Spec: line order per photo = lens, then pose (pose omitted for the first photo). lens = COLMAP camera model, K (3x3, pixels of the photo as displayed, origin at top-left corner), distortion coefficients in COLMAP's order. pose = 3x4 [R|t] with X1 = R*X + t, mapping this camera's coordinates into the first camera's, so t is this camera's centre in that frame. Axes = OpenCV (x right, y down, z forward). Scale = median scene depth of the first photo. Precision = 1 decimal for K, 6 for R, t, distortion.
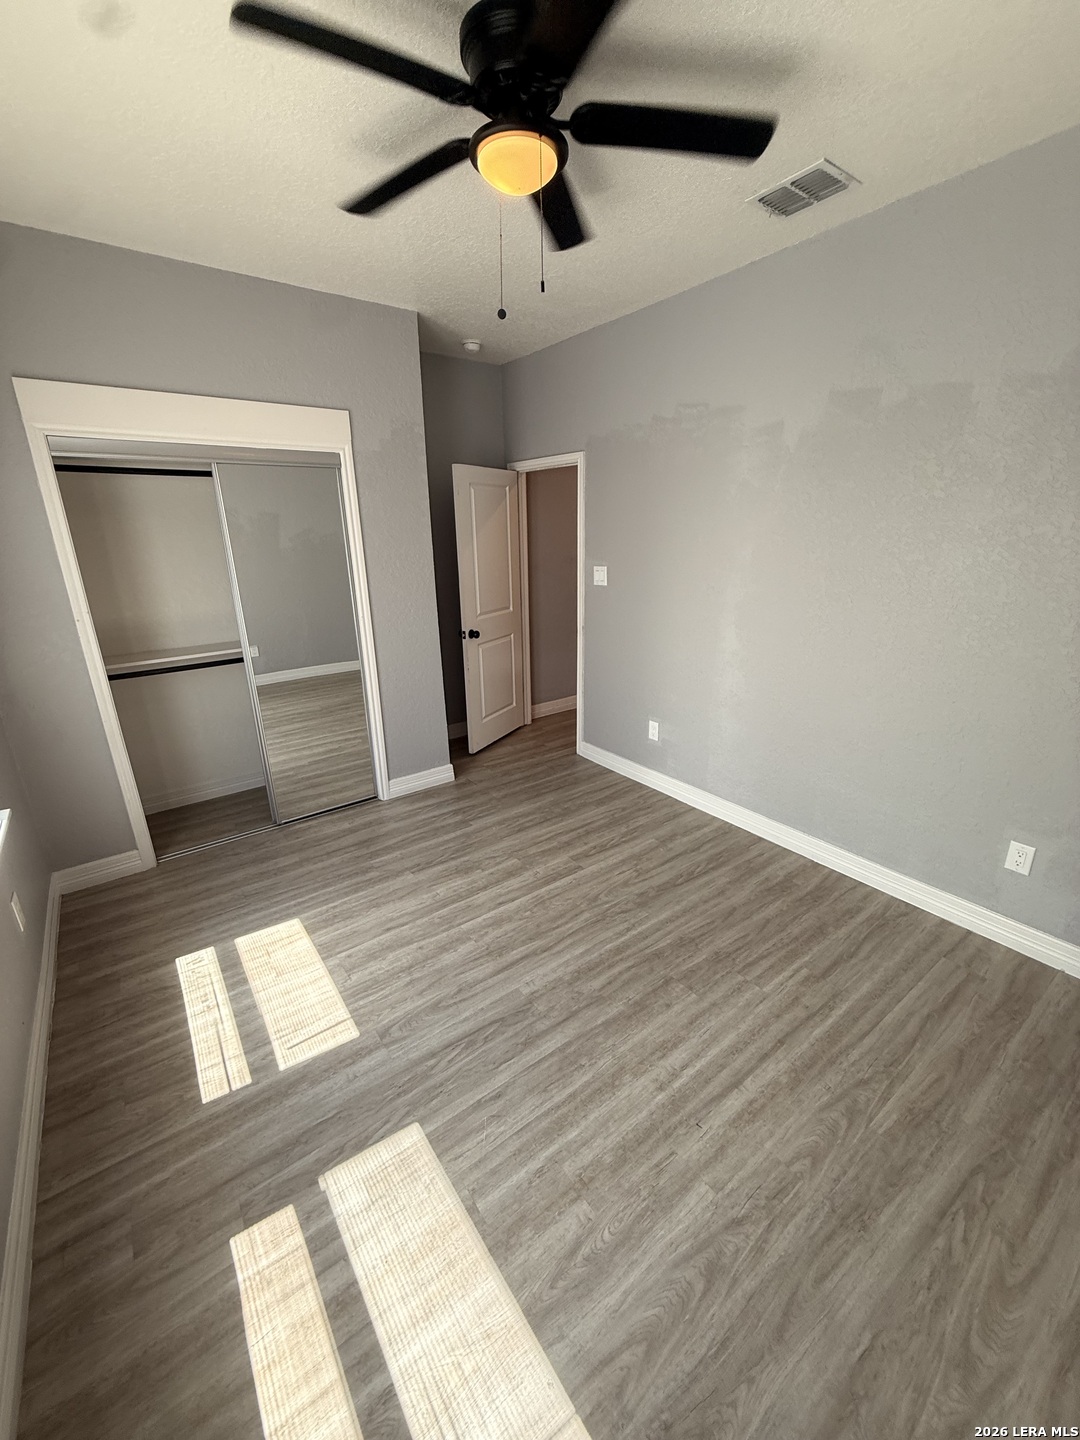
lens RADIAL K [[575.8, 0, 538.6], [0, 575.8, 716.2], [0, 0, 1]] dist [-0.000645, -0.000004]
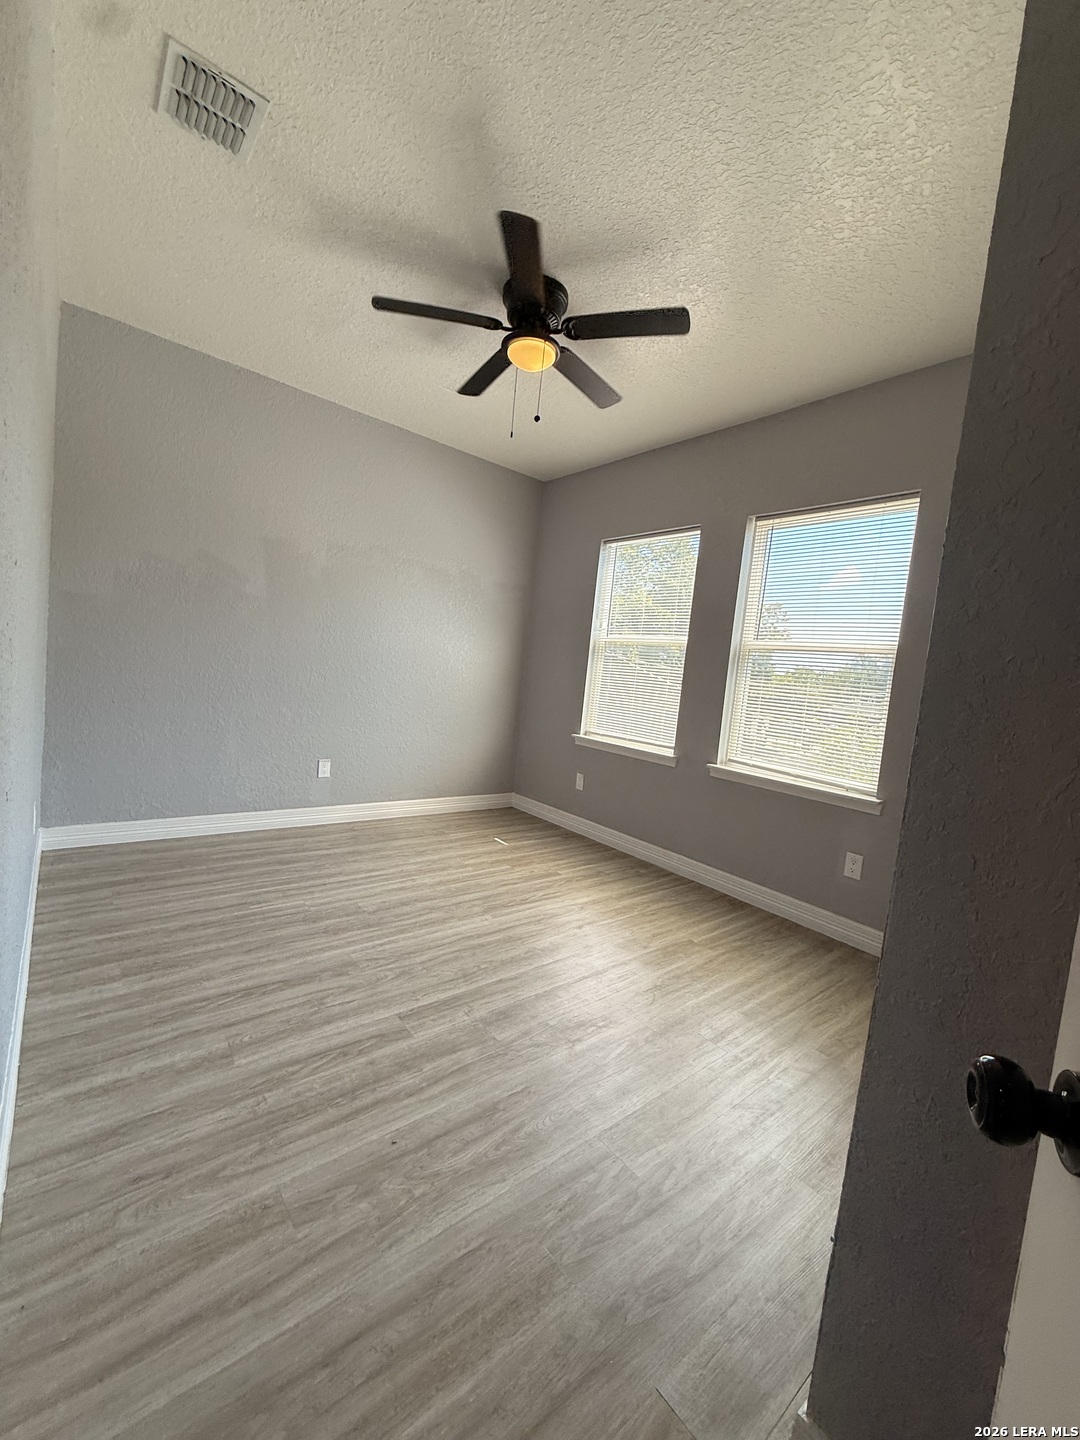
lens RADIAL K [[575.8, 0, 538.6], [0, 575.8, 716.2], [0, 0, 1]] dist [-0.000645, -0.000004]
pose [[-0.995565, -0.075674, -0.055897, -0.026122], [-0.091491, 0.917175, 0.387838, -0.398568], [0.021918, 0.391232, -0.920031, 1.794714]]
